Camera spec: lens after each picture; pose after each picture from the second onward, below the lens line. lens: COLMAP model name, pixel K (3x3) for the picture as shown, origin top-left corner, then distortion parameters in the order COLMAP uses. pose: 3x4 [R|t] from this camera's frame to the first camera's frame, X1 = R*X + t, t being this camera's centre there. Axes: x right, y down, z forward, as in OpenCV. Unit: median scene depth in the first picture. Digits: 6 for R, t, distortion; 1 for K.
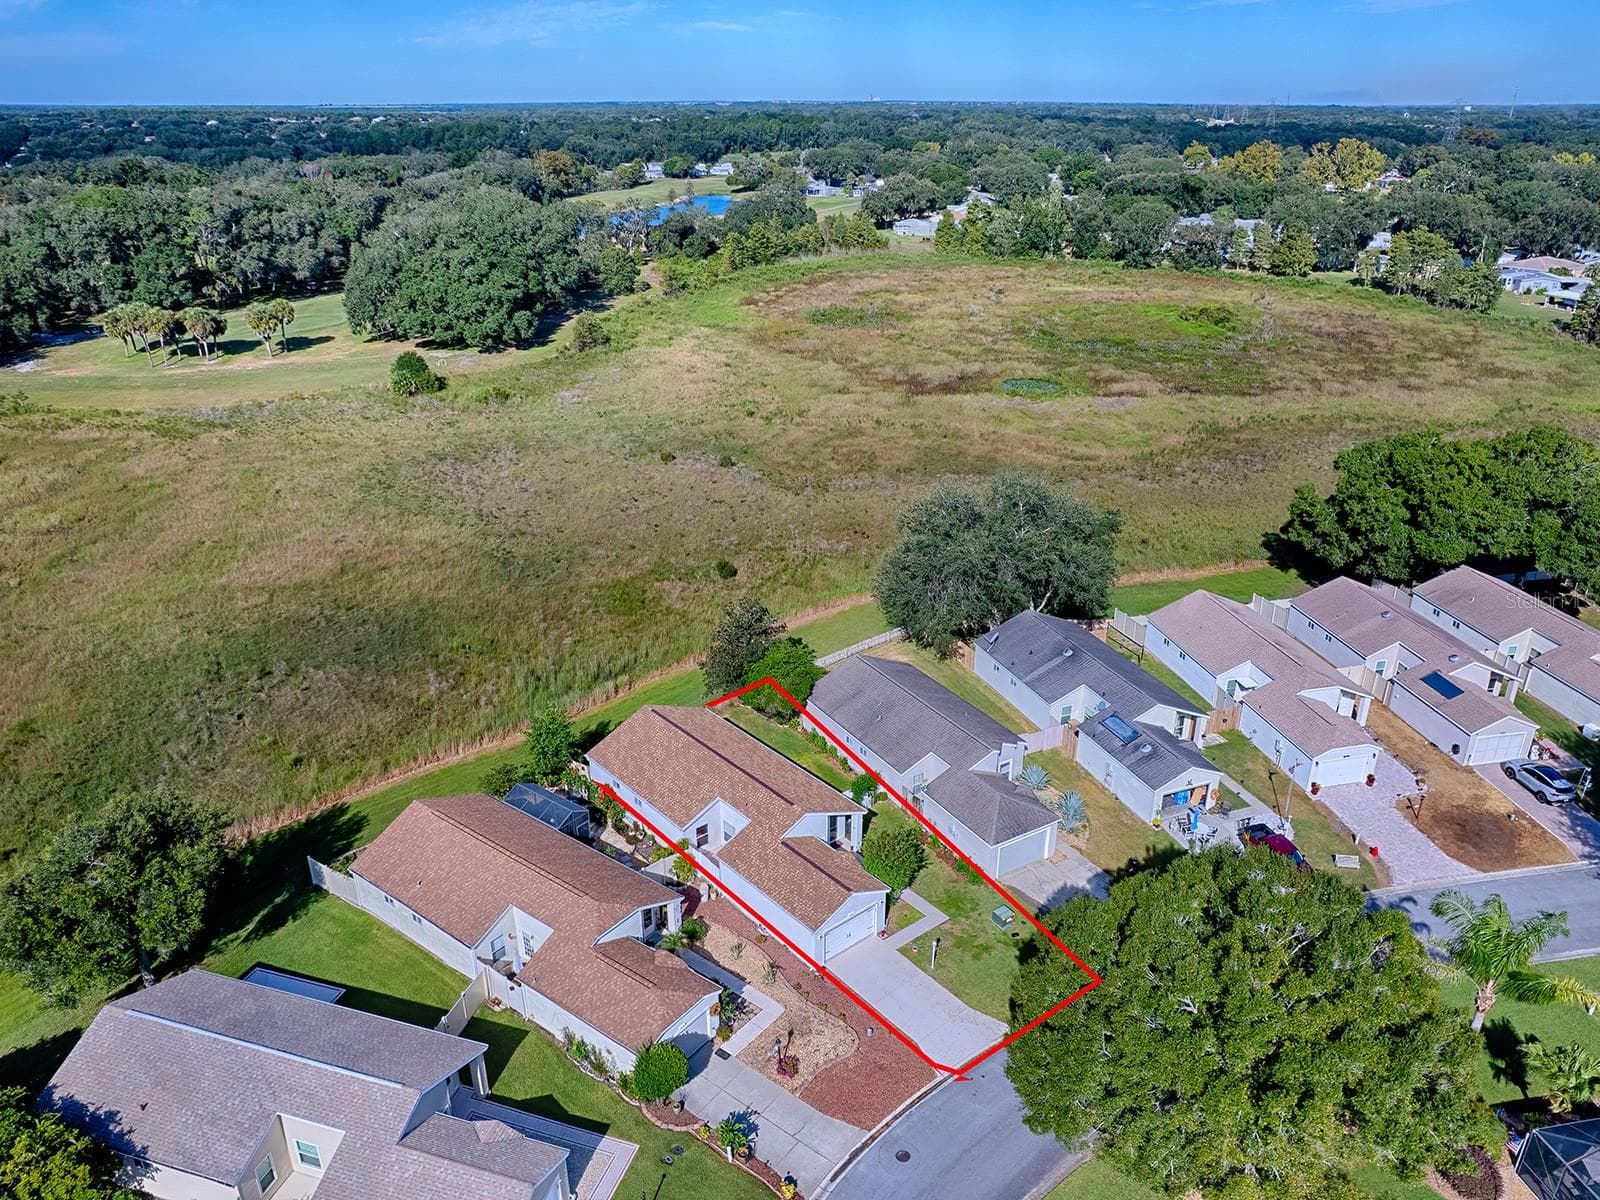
lens RADIAL K [[1151.2, 0, 808.0], [0, 1151.2, 622.3], [0, 0, 1]] dist [-0.082913, 0.077323]
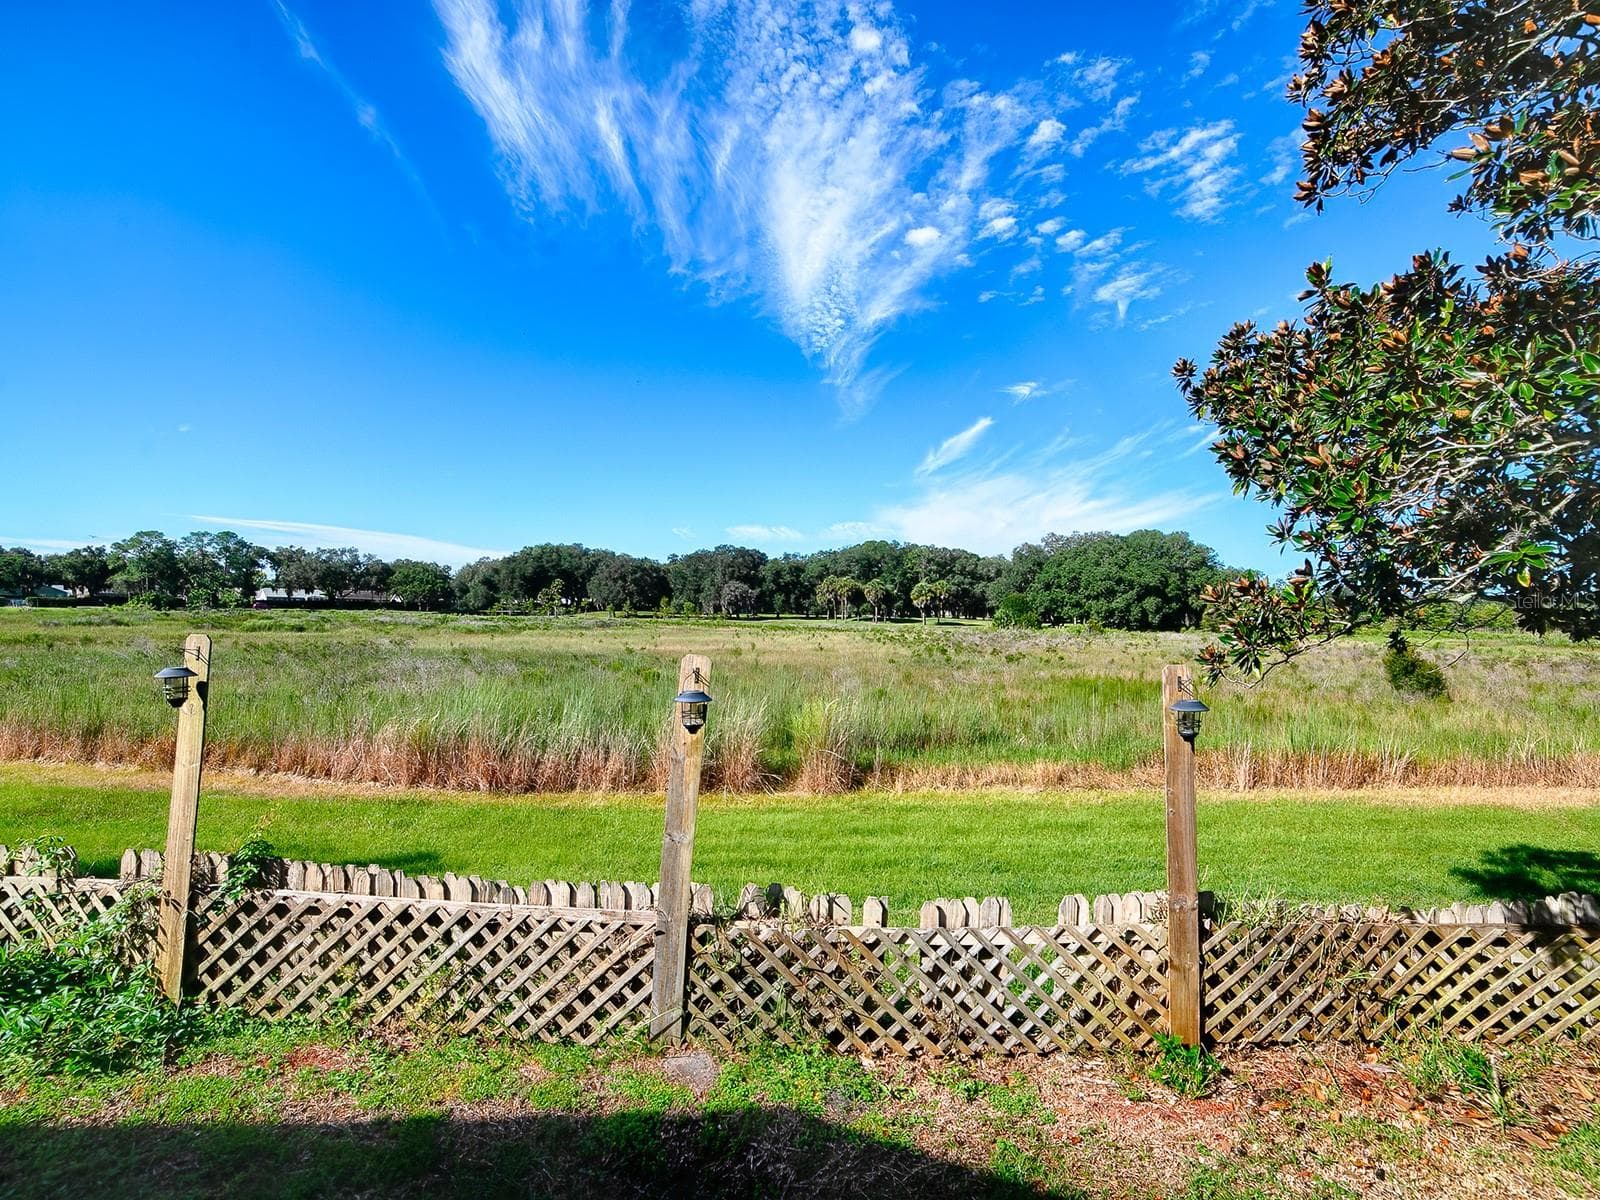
lens RADIAL K [[761.3, 0, 800.0], [0, 761.3, 600.0], [0, 0, 1]] dist [-0.085838, 0.000188]
pose [[0.728824, 0.000312, -0.684701, -0.030608], [-0.302789, 0.897053, -0.321892, 0.032582], [0.614113, 0.441923, 0.653888, 0.394532]]
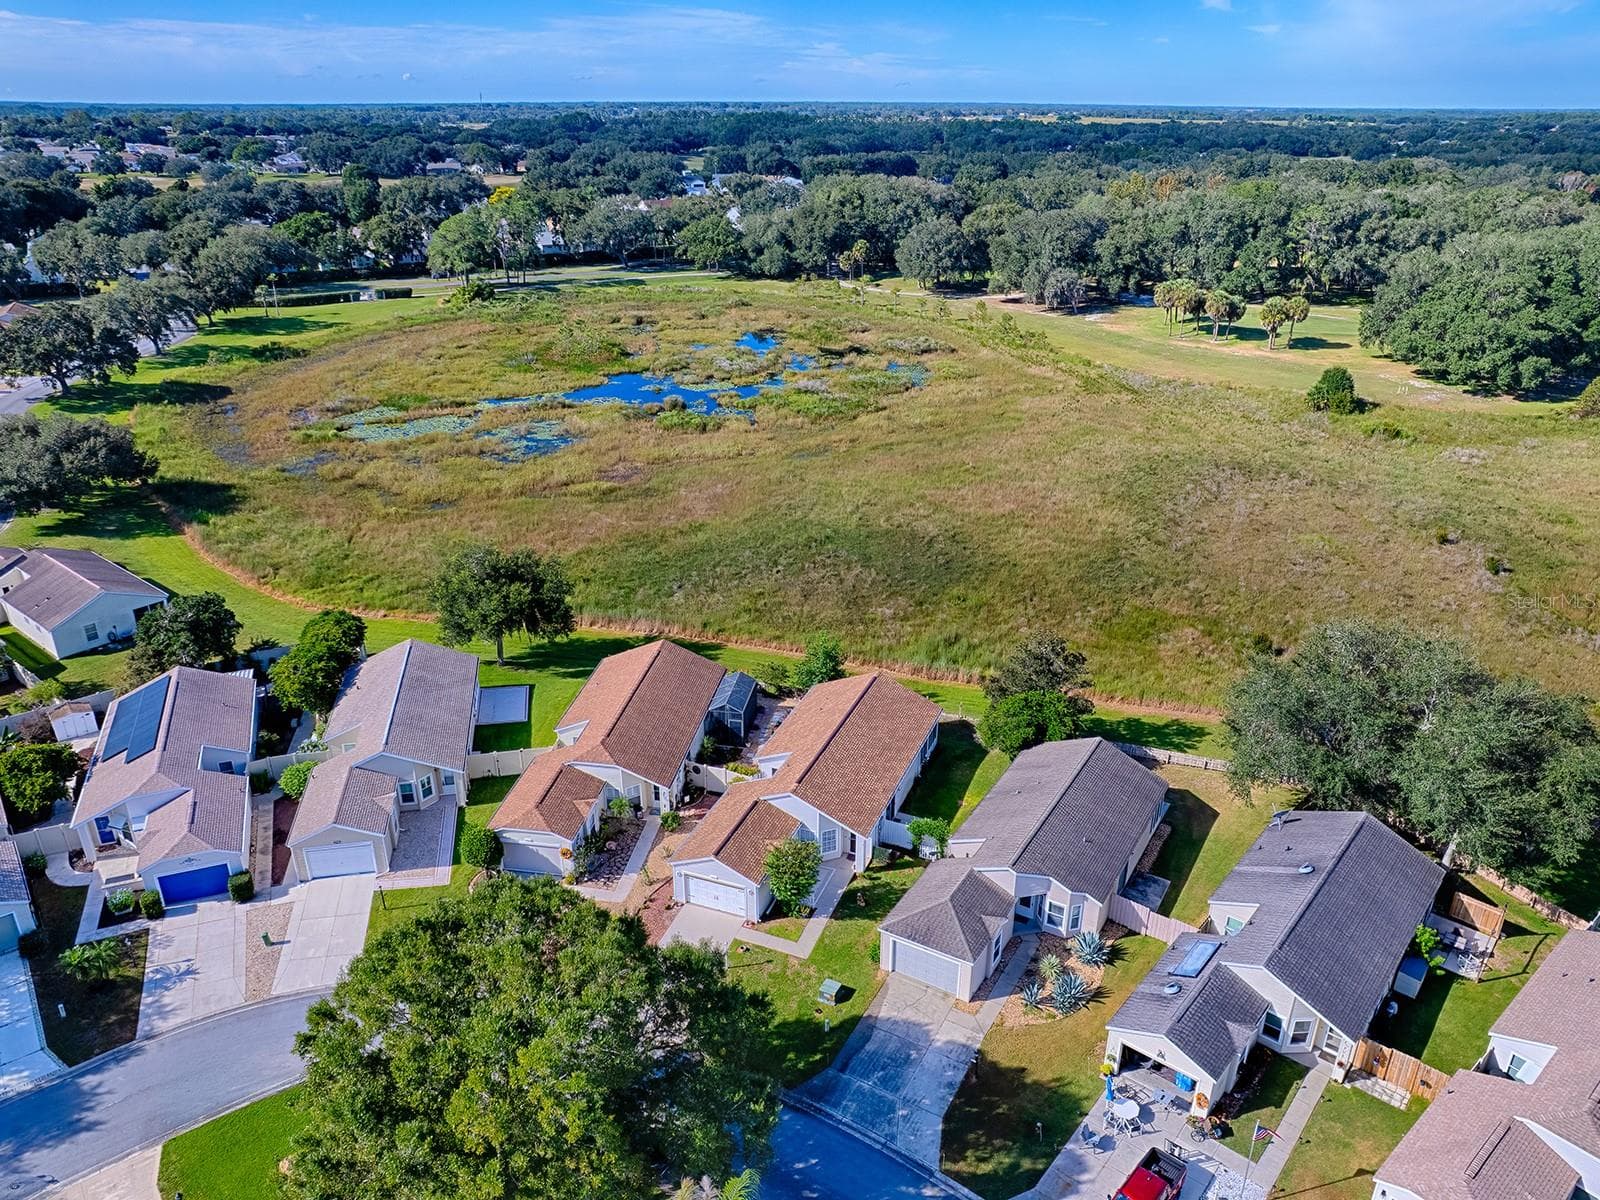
lens RADIAL K [[1151.2, 0, 808.0], [0, 1151.2, 622.3], [0, 0, 1]] dist [-0.082913, 0.077323]
pose [[0.473740, 0.370513, -0.798931, 0.244220], [-0.372742, 0.906285, 0.199276, -0.057927], [0.797894, 0.203390, 0.567449, 0.126096]]
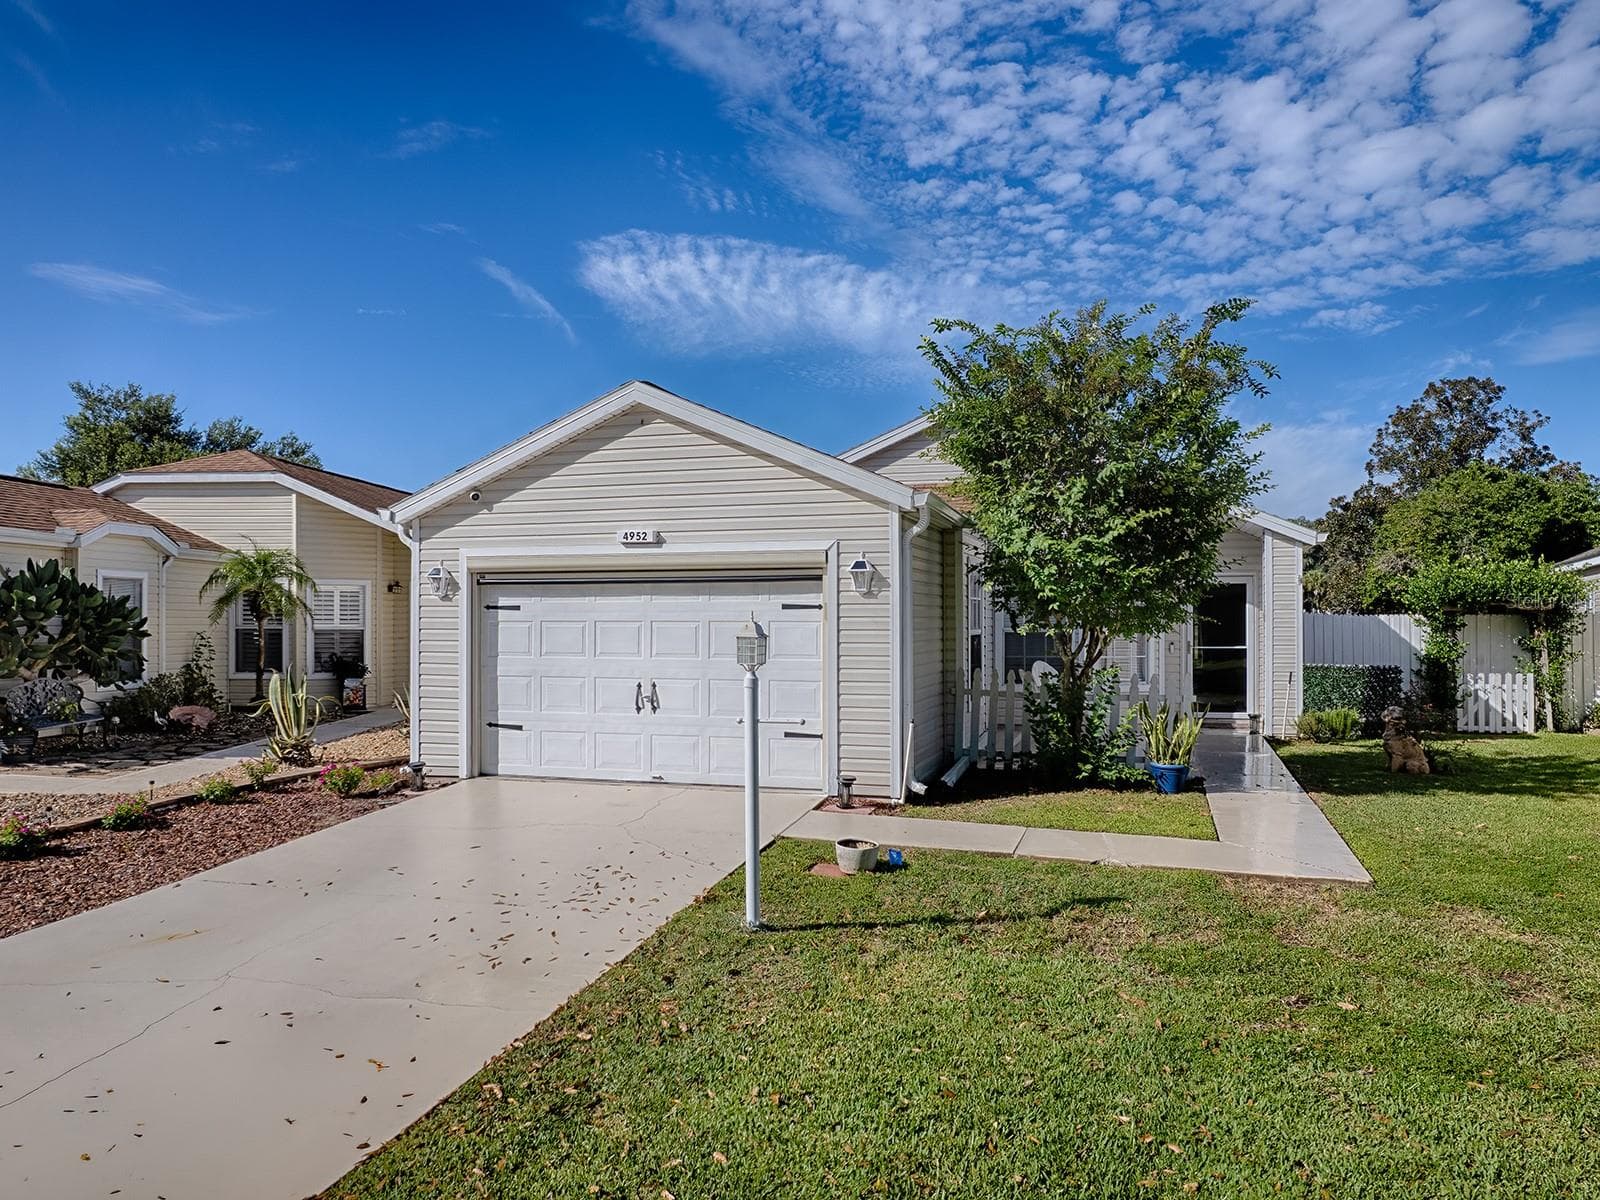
lens RADIAL K [[1151.2, 0, 808.0], [0, 1151.2, 622.3], [0, 0, 1]] dist [-0.082913, 0.077323]
pose [[0.545085, 0.000826, -0.838381, 0.060029], [-0.350171, 0.908820, -0.226774, 0.087825], [0.761750, 0.417188, 0.495673, 0.276067]]
